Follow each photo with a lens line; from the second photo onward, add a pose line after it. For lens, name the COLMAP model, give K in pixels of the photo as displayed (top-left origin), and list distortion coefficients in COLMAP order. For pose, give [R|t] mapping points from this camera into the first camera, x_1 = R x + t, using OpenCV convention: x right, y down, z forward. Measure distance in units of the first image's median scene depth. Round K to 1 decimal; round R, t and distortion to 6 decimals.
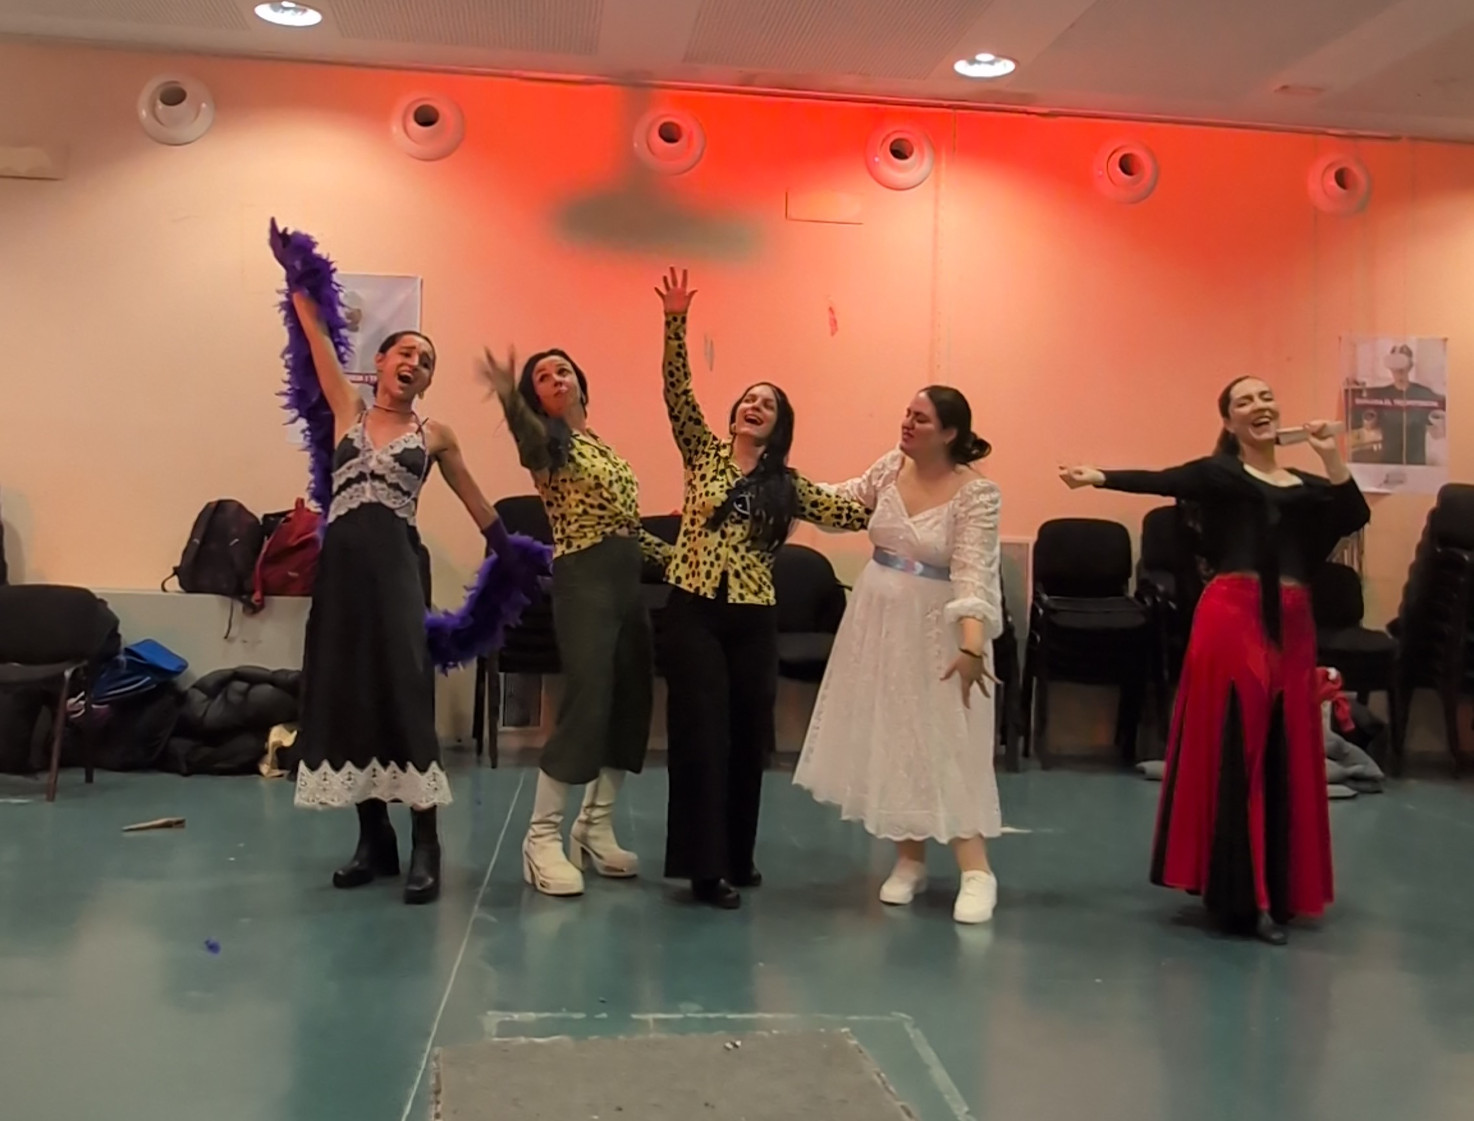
lens RADIAL K [[1526.9, 0, 740.3], [0, 1526.9, 453.6], [0, 0, 1]] dist [-0.007766, -0.007591]
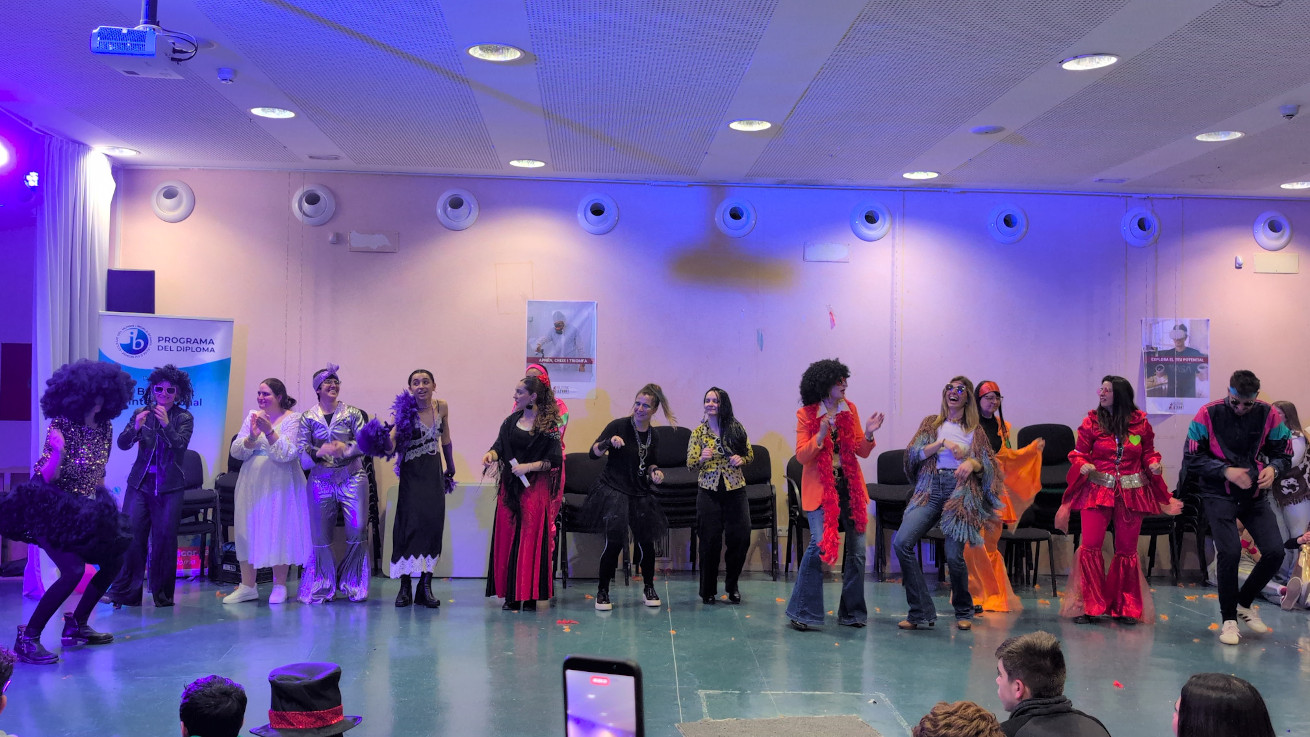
lens RADIAL K [[1198.8, 0, 655.0], [0, 1198.8, 368.5], [0, 0, 1]] dist [0.017219, 0.001229]
pose [[0.997001, -0.016777, -0.075545, -0.039334], [0.018954, 0.999423, 0.028193, -0.076725], [0.075028, -0.029540, 0.996744, -0.372627]]
